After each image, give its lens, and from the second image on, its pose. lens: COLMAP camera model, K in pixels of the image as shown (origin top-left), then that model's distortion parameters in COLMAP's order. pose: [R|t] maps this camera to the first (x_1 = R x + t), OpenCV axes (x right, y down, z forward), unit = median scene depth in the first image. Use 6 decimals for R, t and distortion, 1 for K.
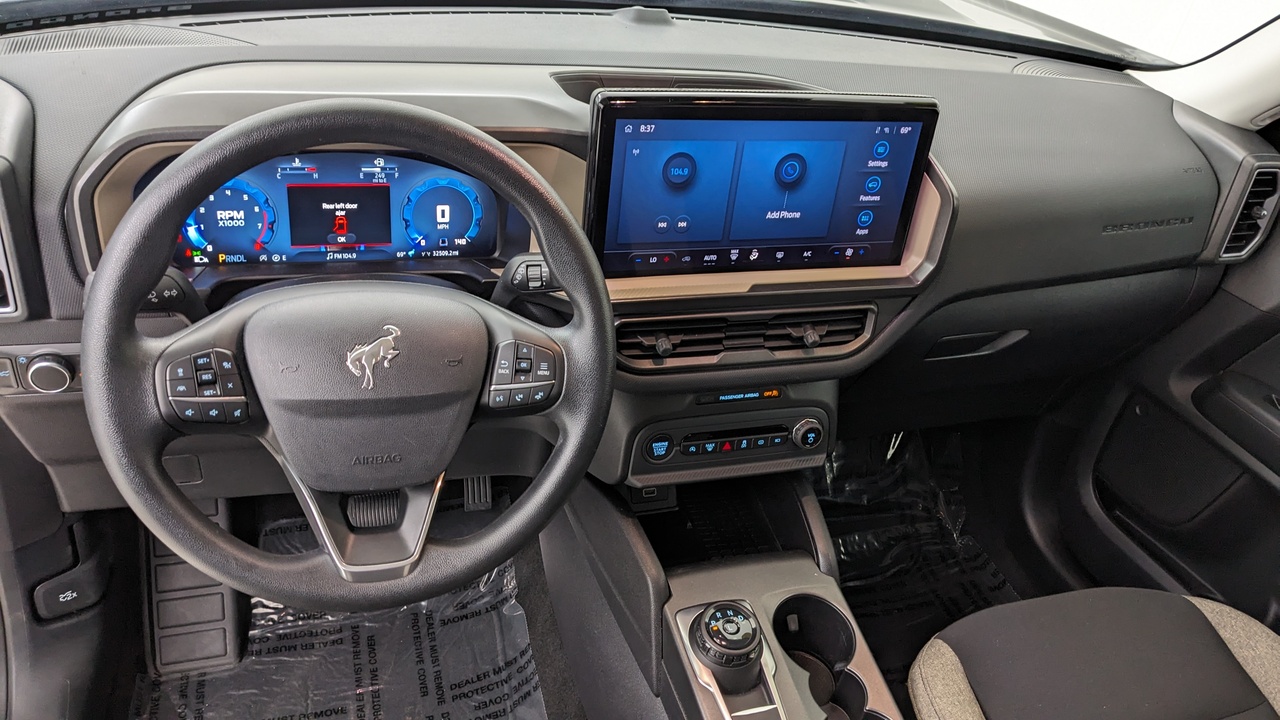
lens RADIAL K [[1024.0, 0, 640.0], [0, 1024.0, 360.0], [0, 0, 1]] dist [-0.005709, 0.001490]
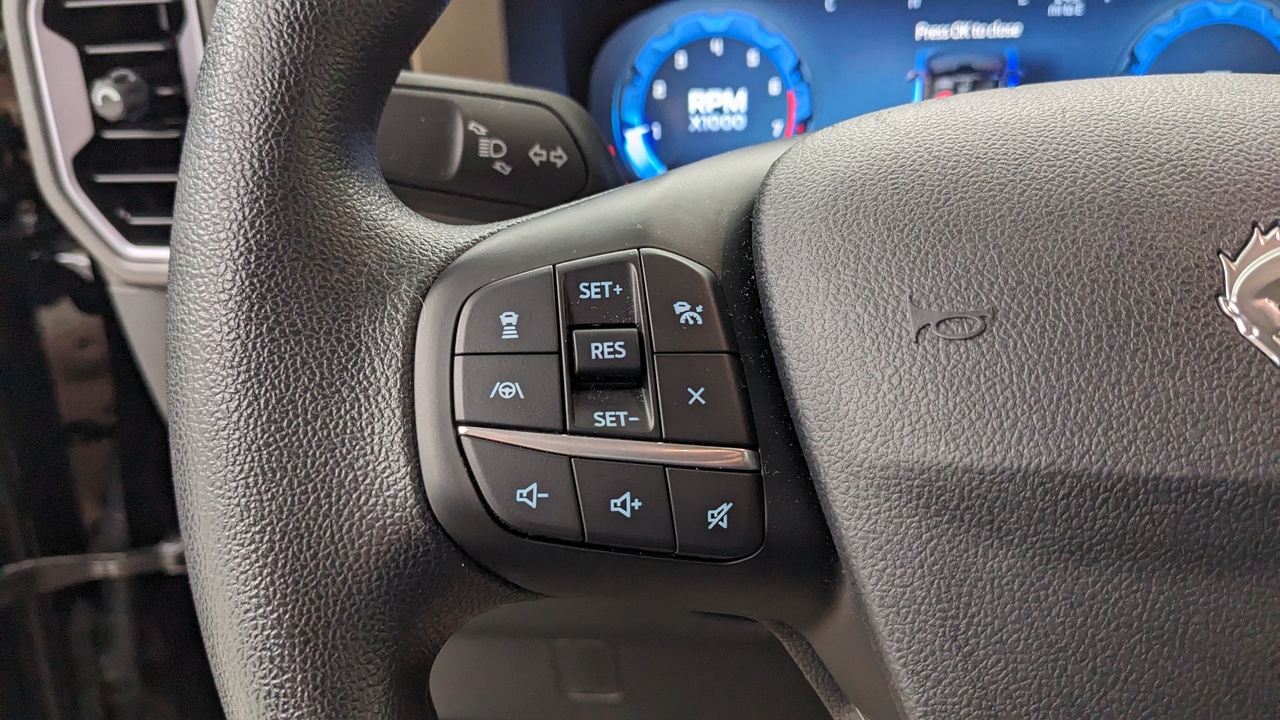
lens RADIAL K [[1024.0, 0, 640.0], [0, 1024.0, 360.0], [0, 0, 1]] dist [-0.005709, 0.001490]
pose [[0.905030, -0.018587, -0.424941, -0.311566], [-0.064887, 0.981318, -0.181118, 0.060696], [0.420368, 0.191490, 0.886917, 0.782904]]
